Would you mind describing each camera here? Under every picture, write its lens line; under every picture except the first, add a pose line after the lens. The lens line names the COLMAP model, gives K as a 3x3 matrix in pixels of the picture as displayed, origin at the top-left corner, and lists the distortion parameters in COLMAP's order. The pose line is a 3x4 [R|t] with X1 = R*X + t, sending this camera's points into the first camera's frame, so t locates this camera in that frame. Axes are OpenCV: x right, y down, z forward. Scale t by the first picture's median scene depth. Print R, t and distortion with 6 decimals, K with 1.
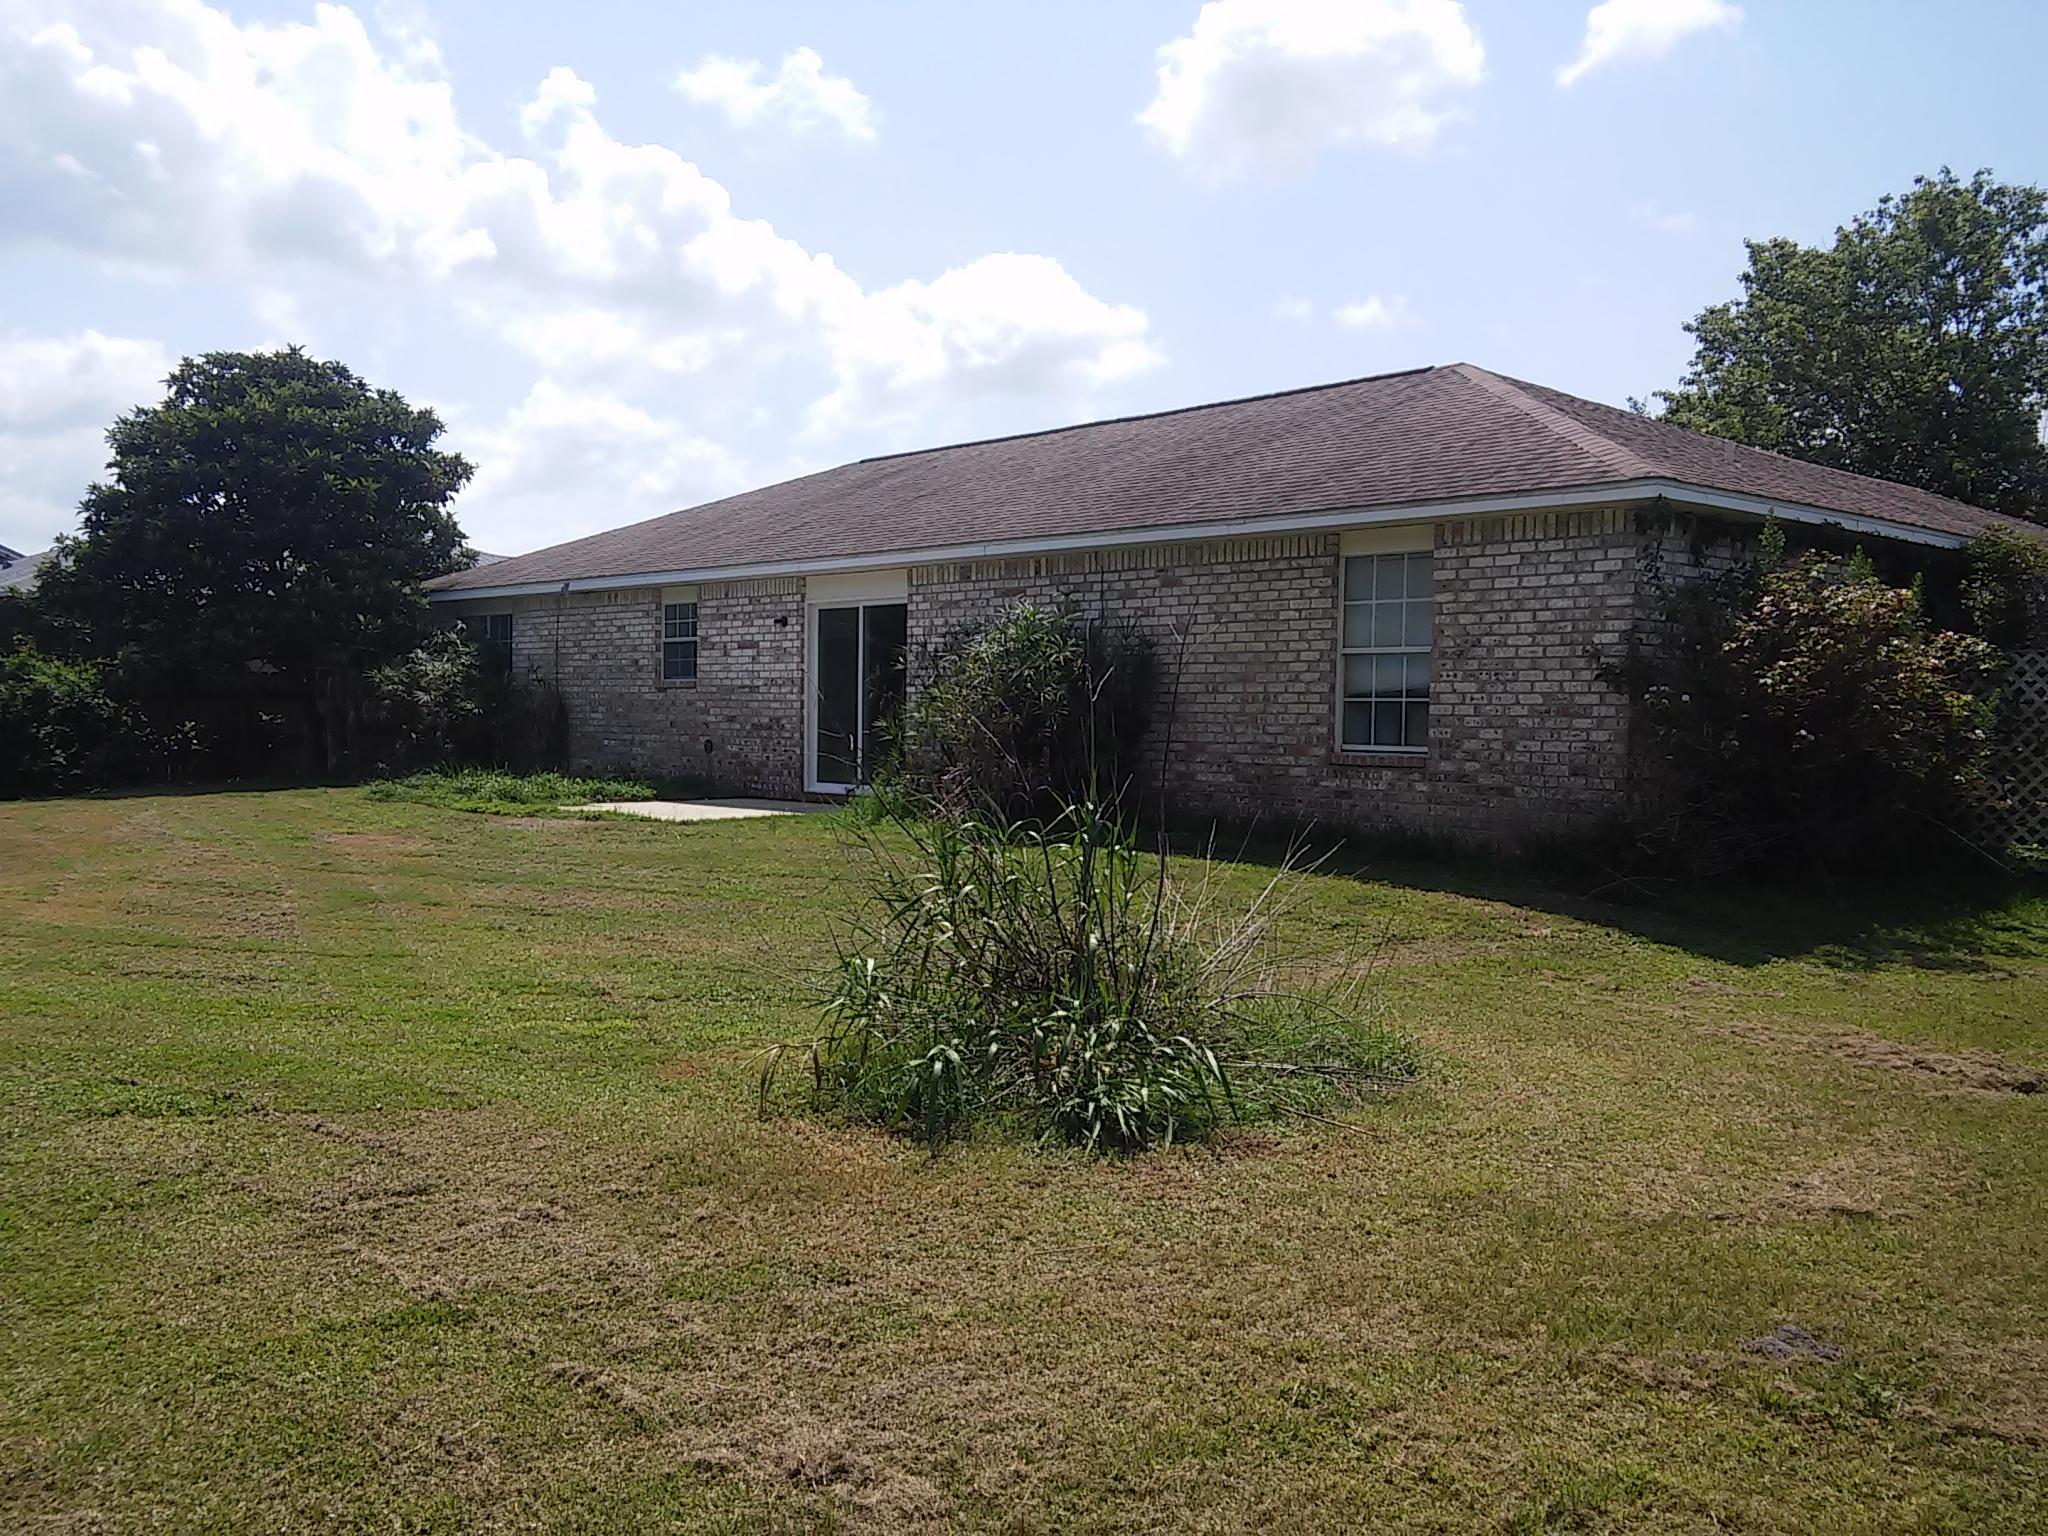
lens RADIAL K [[1769.8, 0, 1024.0], [0, 1769.8, 768.0], [0, 0, 1]] dist [0.038088, -0.000125]
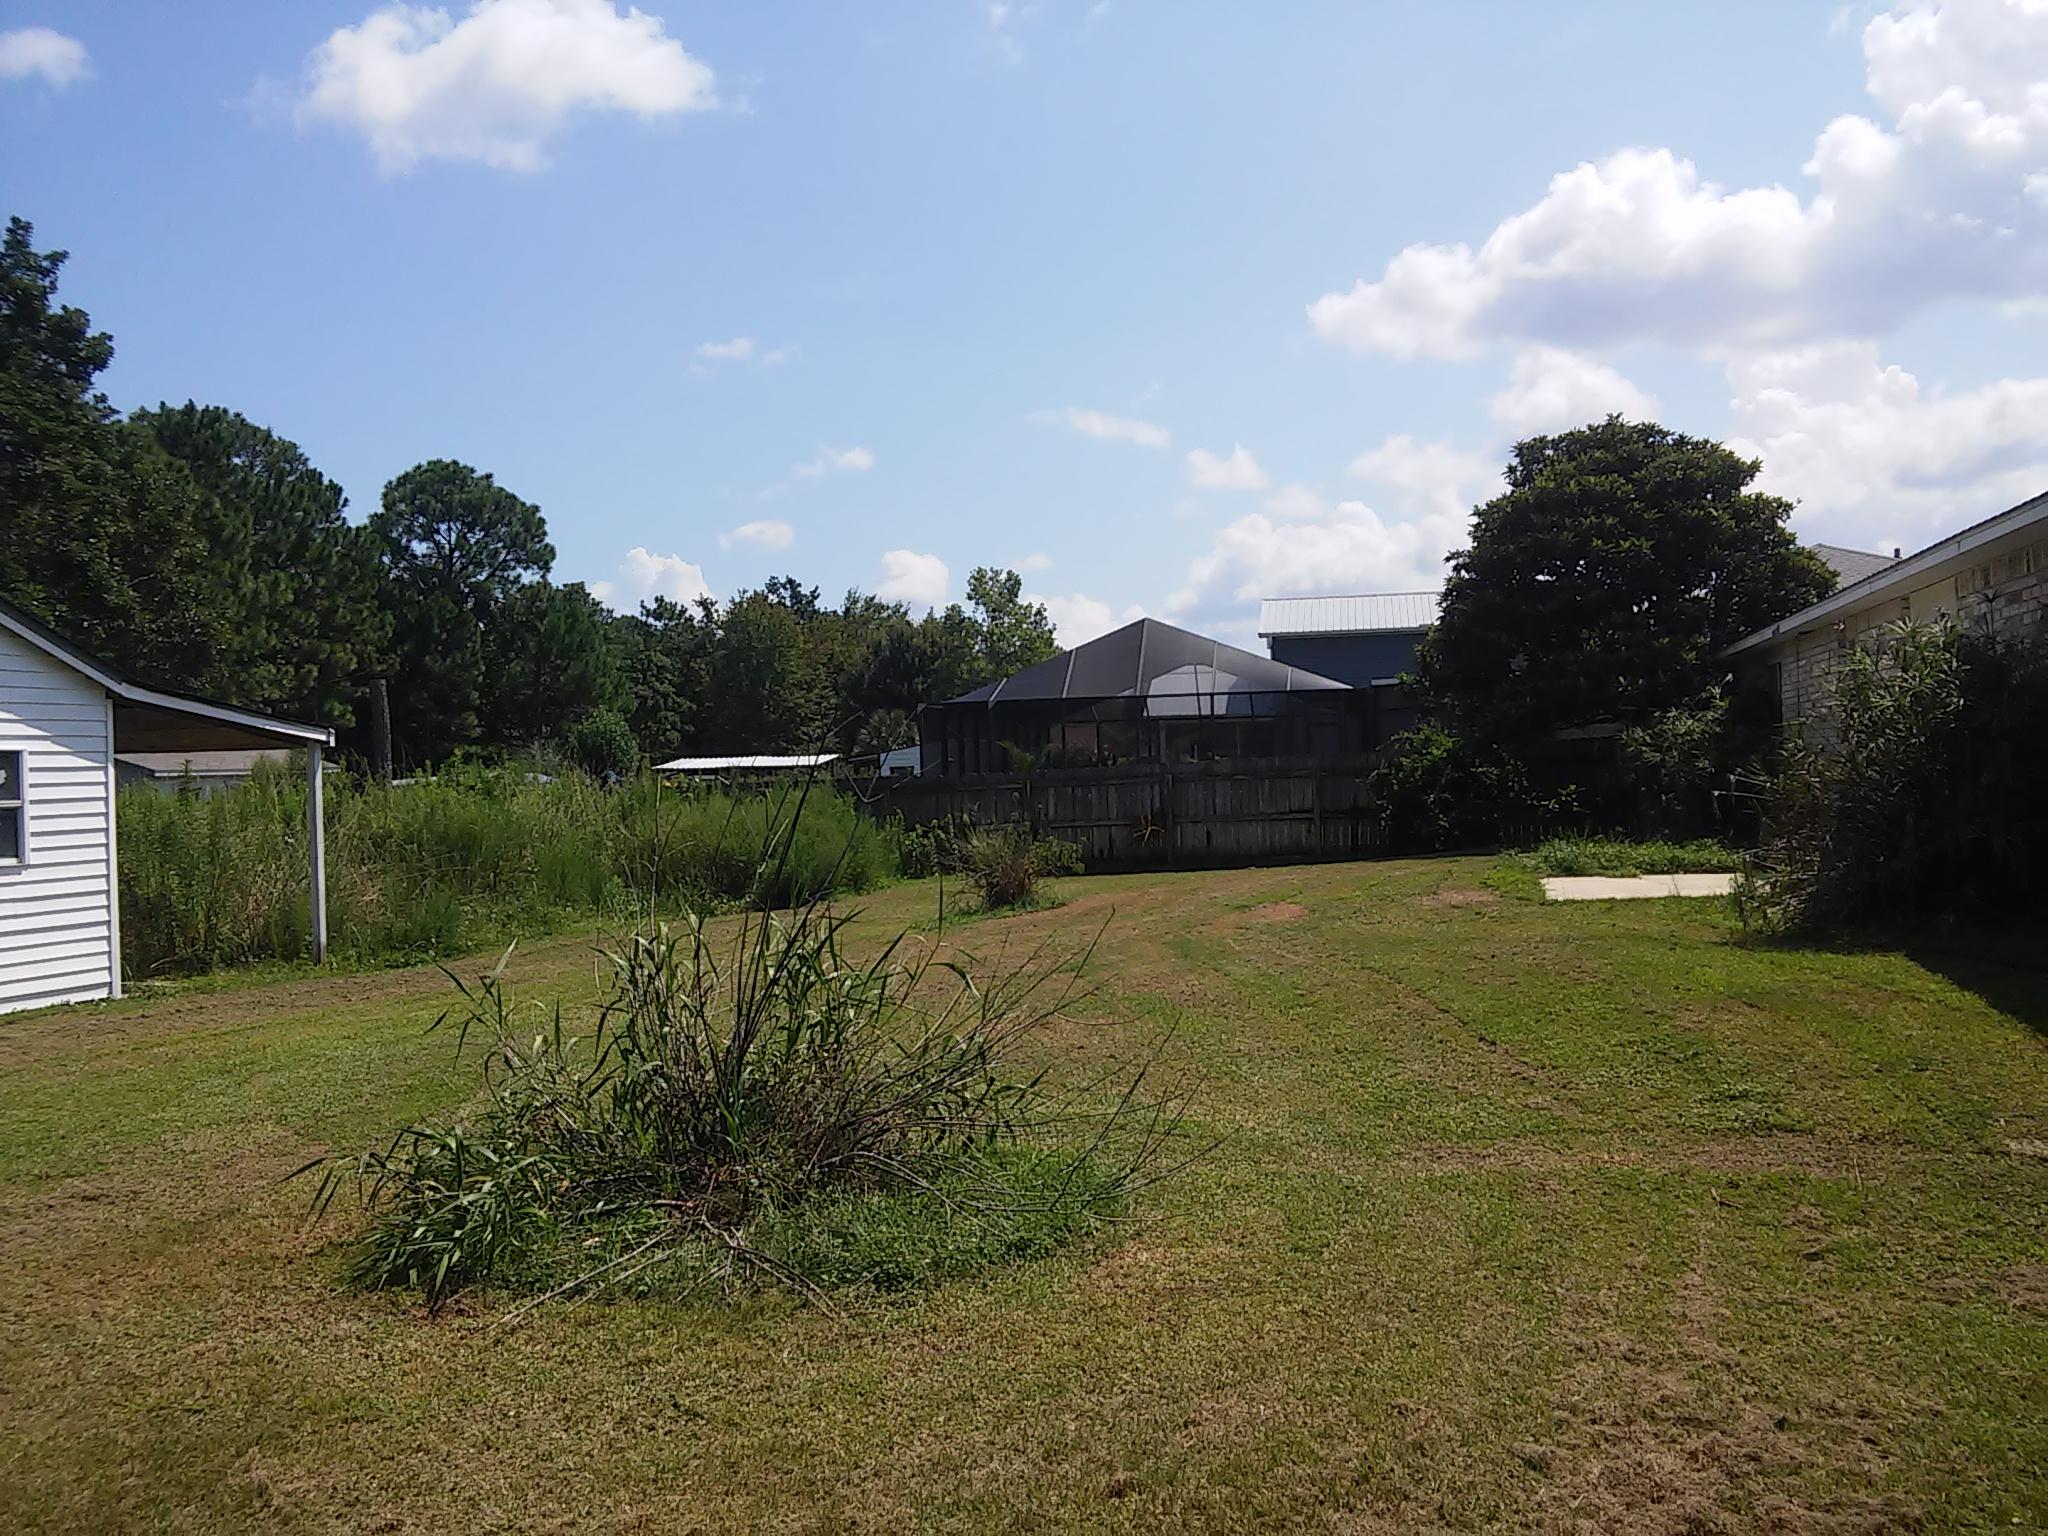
lens RADIAL K [[1769.8, 0, 1024.0], [0, 1769.8, 768.0], [0, 0, 1]] dist [0.038088, -0.000125]
pose [[0.518740, -0.028193, -0.854467, 0.278590], [0.004698, 0.999535, -0.030127, -0.006243], [0.854919, 0.011614, 0.518632, 0.190086]]
